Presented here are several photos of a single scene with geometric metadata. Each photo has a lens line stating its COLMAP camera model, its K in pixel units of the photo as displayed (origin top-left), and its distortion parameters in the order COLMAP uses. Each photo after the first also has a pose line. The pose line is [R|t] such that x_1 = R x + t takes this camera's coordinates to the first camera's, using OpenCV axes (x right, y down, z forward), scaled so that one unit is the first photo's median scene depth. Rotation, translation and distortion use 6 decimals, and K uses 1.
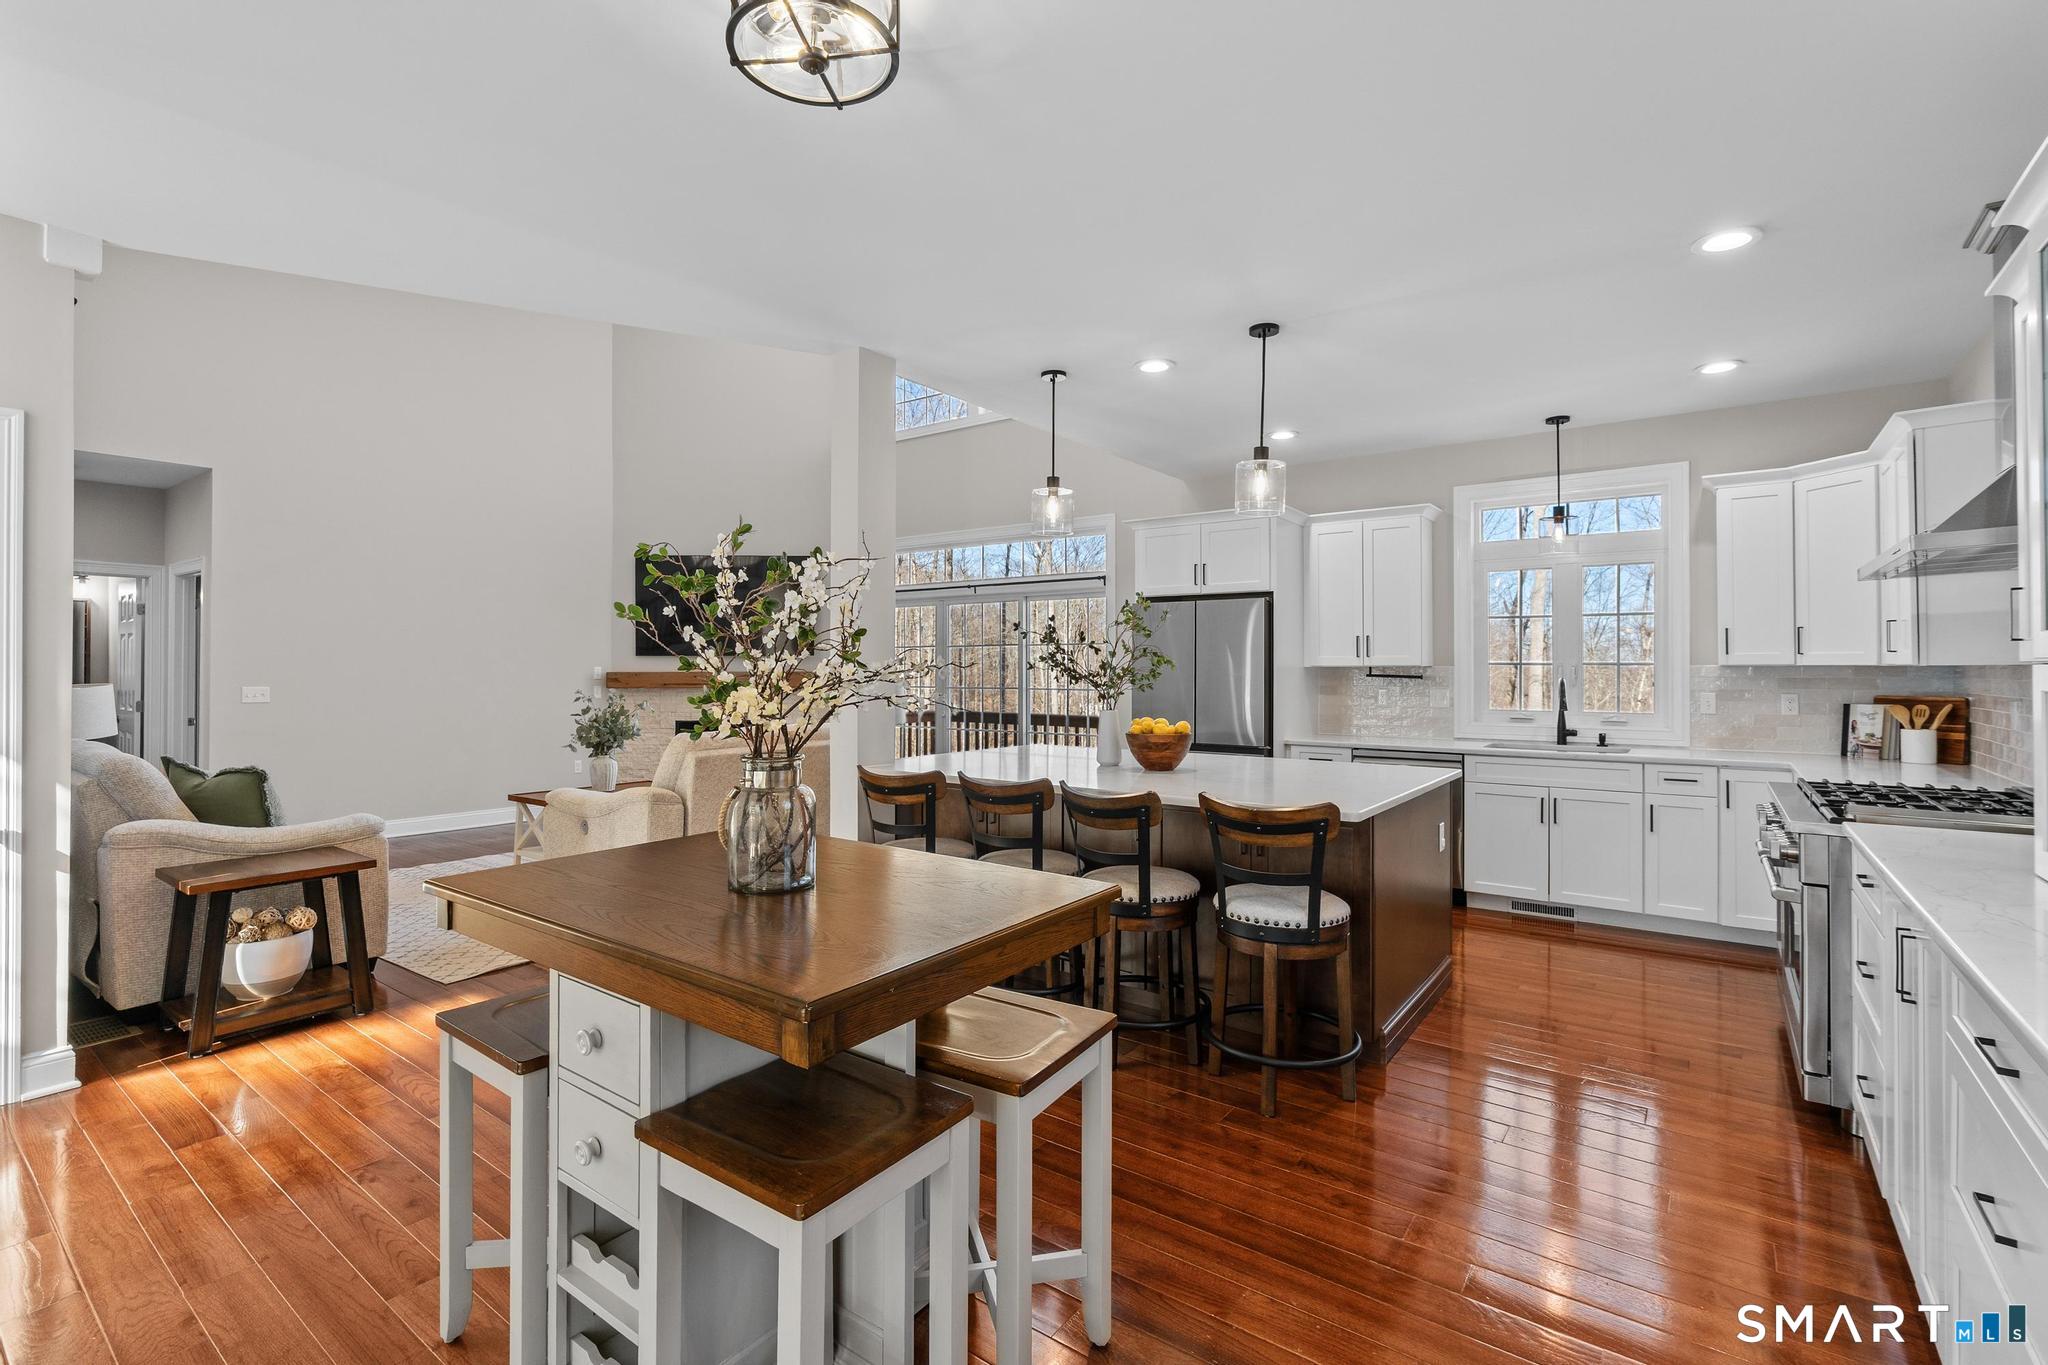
lens RADIAL K [[926.5, 0, 1007.8], [0, 926.5, 661.0], [0, 0, 1]] dist [-0.008077, 0.000651]
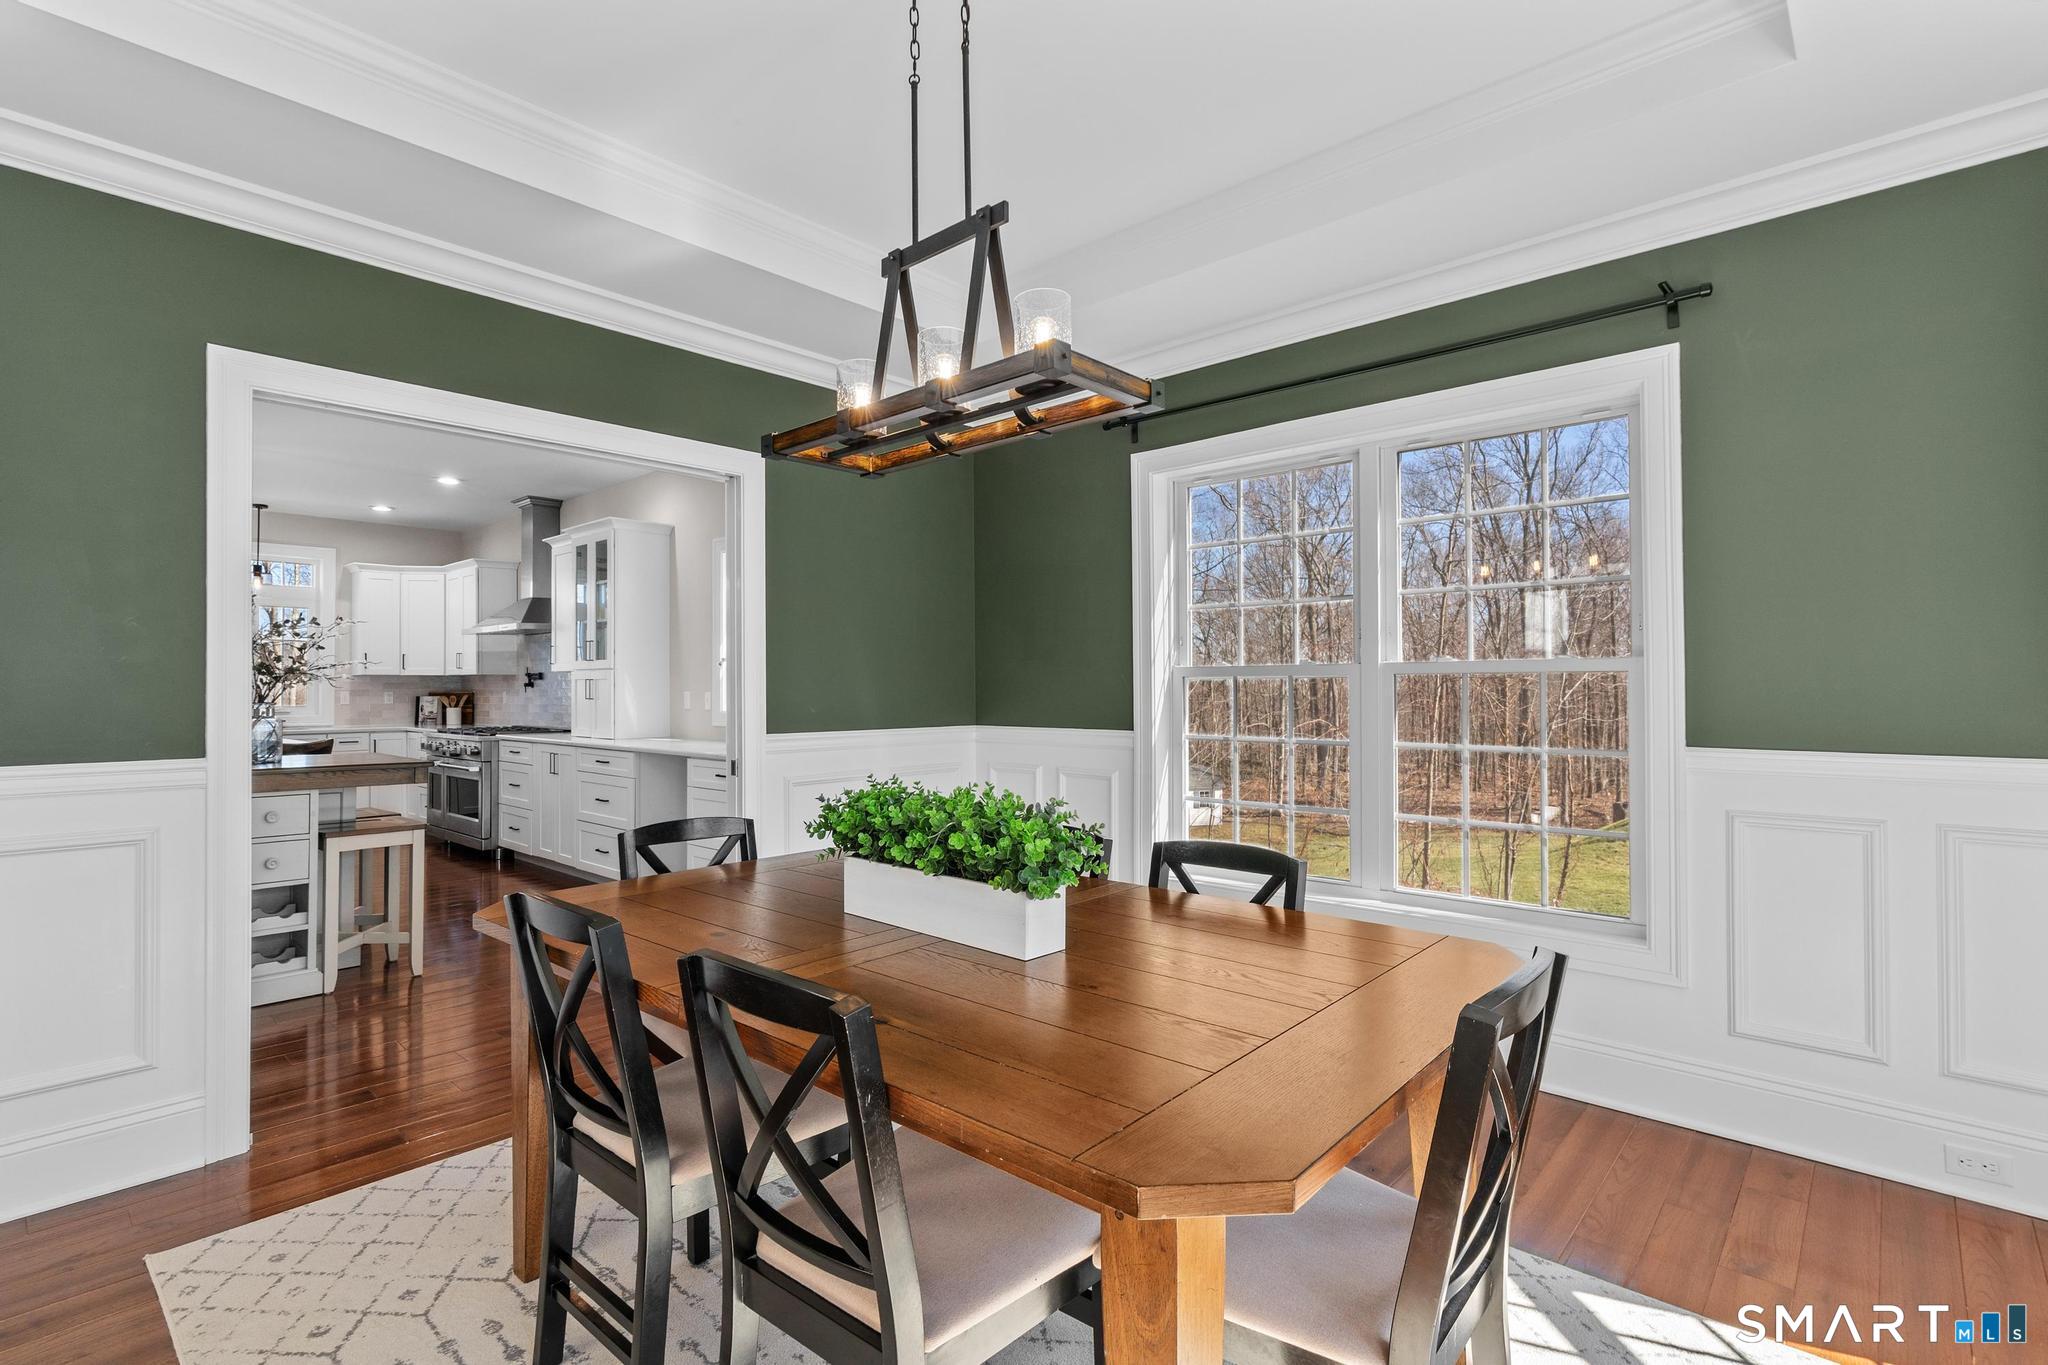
lens RADIAL K [[975.0, 0, 1019.7], [0, 975.0, 670.9], [0, 0, 1]] dist [-0.014286, 0.000085]
pose [[0.093590, 0.016368, 0.995476, -0.913718], [-0.003685, 0.999864, -0.016094, 0.022623], [-0.995604, -0.002162, 0.093638, -0.383403]]
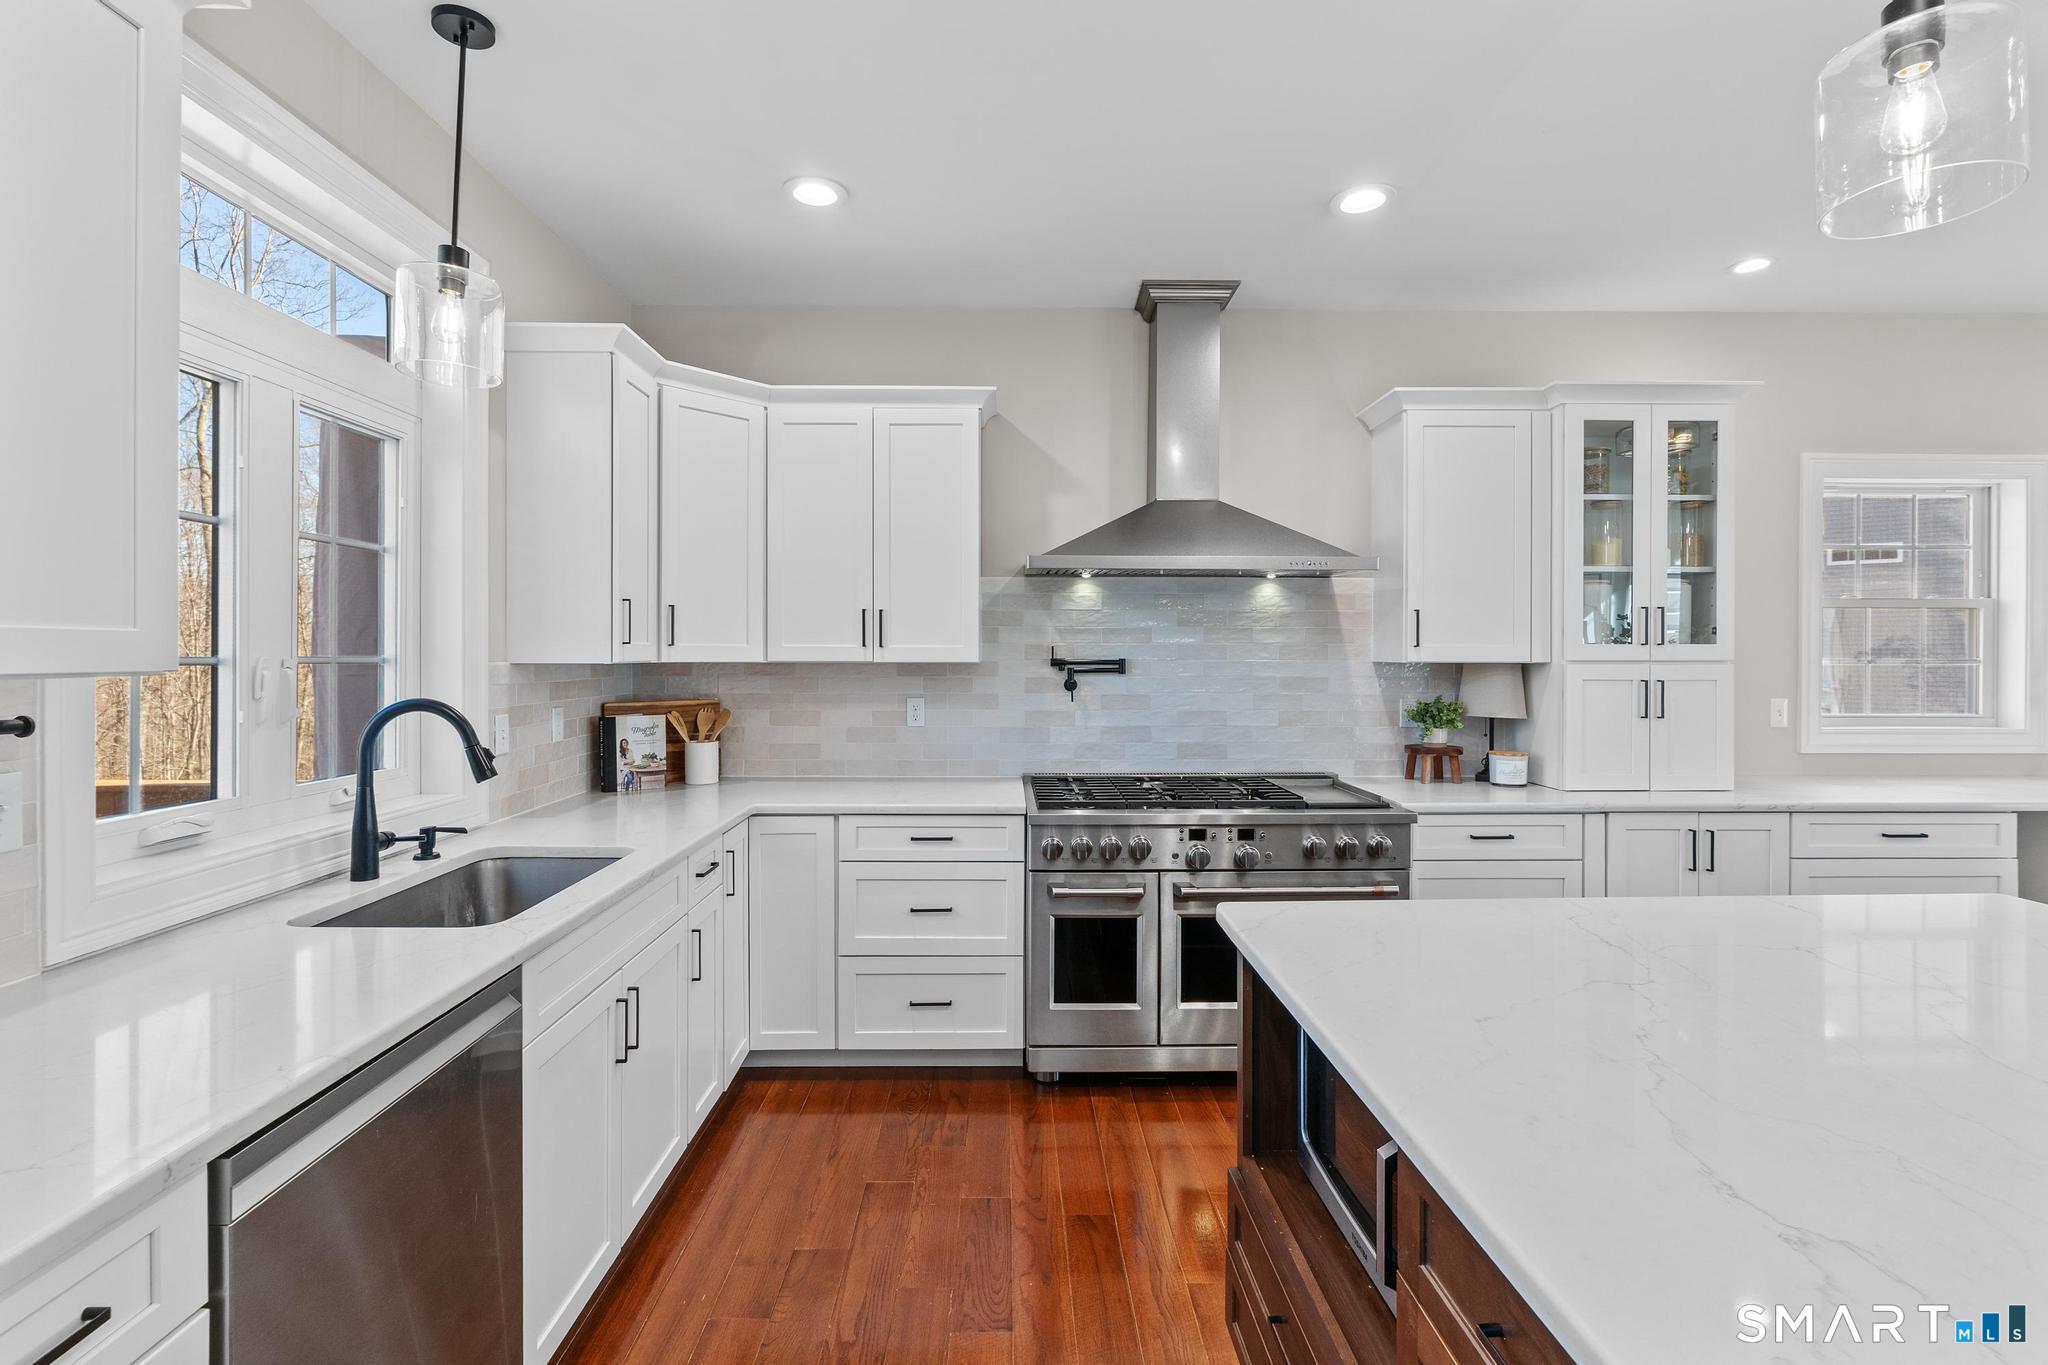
lens RADIAL K [[926.5, 0, 1015.3], [0, 926.5, 669.8], [0, 0, 1]] dist [-0.008077, 0.000651]
pose [[-0.608054, -0.011674, 0.793810, 0.168927], [-0.006188, 0.999931, 0.009966, 0.001699], [-0.793871, 0.001147, -0.608084, 1.185974]]
